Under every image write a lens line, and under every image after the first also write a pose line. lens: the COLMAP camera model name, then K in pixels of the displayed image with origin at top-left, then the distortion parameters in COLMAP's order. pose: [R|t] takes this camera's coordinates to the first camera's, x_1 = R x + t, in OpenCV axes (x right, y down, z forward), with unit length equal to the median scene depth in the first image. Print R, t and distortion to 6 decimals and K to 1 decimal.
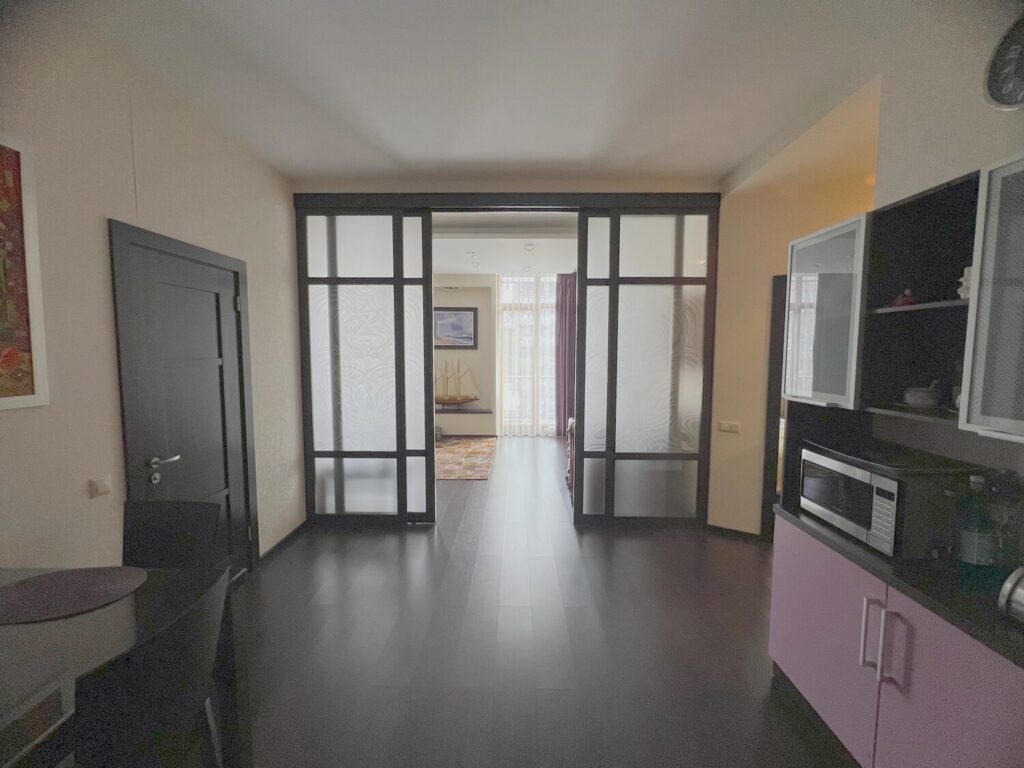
lens RADIAL K [[409.0, 0, 512.4], [0, 409.0, 382.2], [0, 0, 1]] dist [-0.006147, 0.000624]
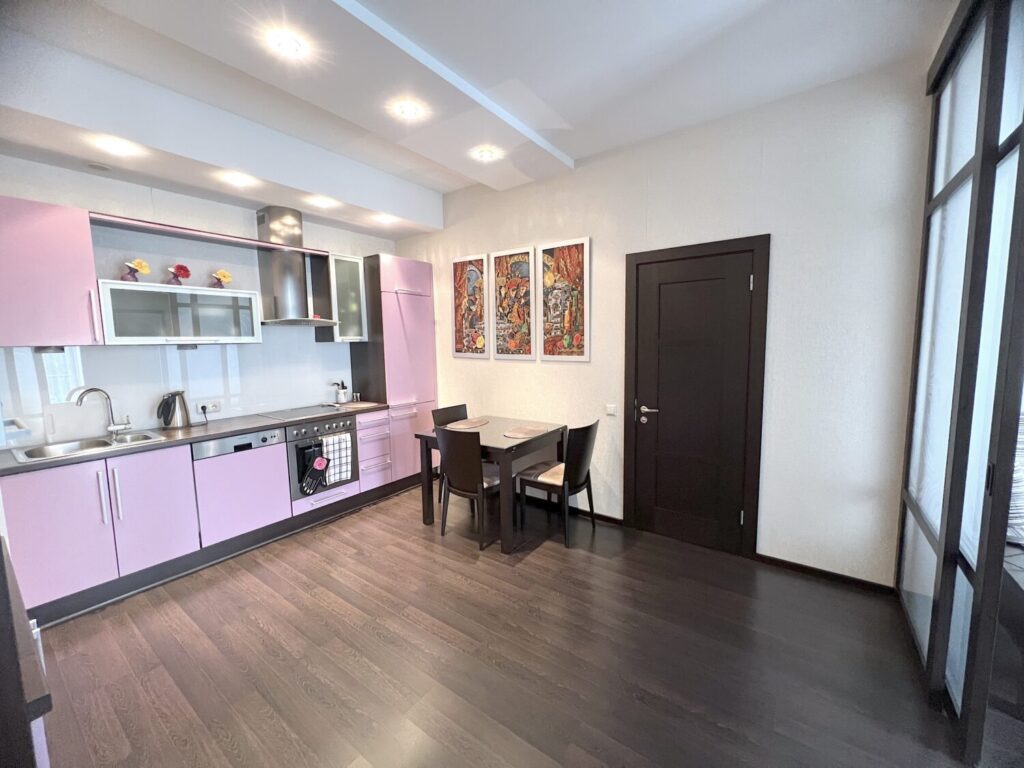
lens RADIAL K [[409.0, 0, 511.1], [0, 409.0, 382.1], [0, 0, 1]] dist [-0.006147, 0.000624]
pose [[-0.576787, 0.091888, -0.811710, 0.171144], [-0.045431, 0.988507, 0.144184, -0.026469], [0.815630, 0.120040, -0.565984, 0.407687]]
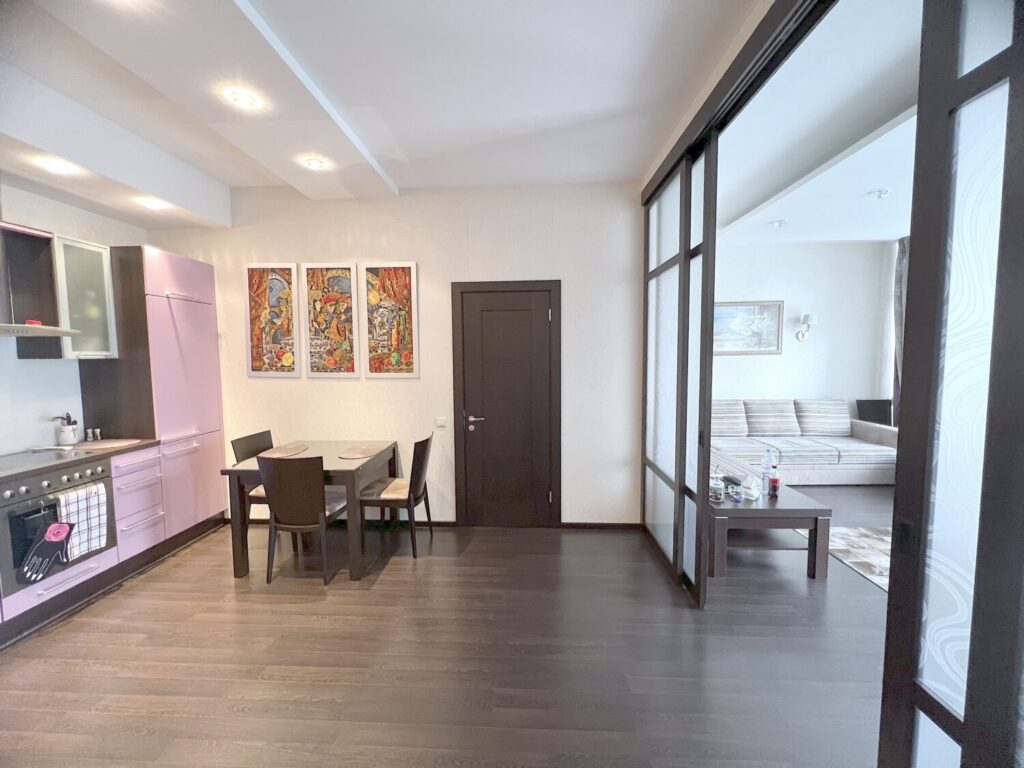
lens RADIAL K [[409.0, 0, 510.2], [0, 409.0, 381.2], [0, 0, 1]] dist [-0.006147, 0.000624]
pose [[-0.037673, 0.066372, -0.997083, 0.226713], [-0.067054, 0.995375, 0.068792, -0.024151], [0.997038, 0.069450, -0.033048, 0.342433]]
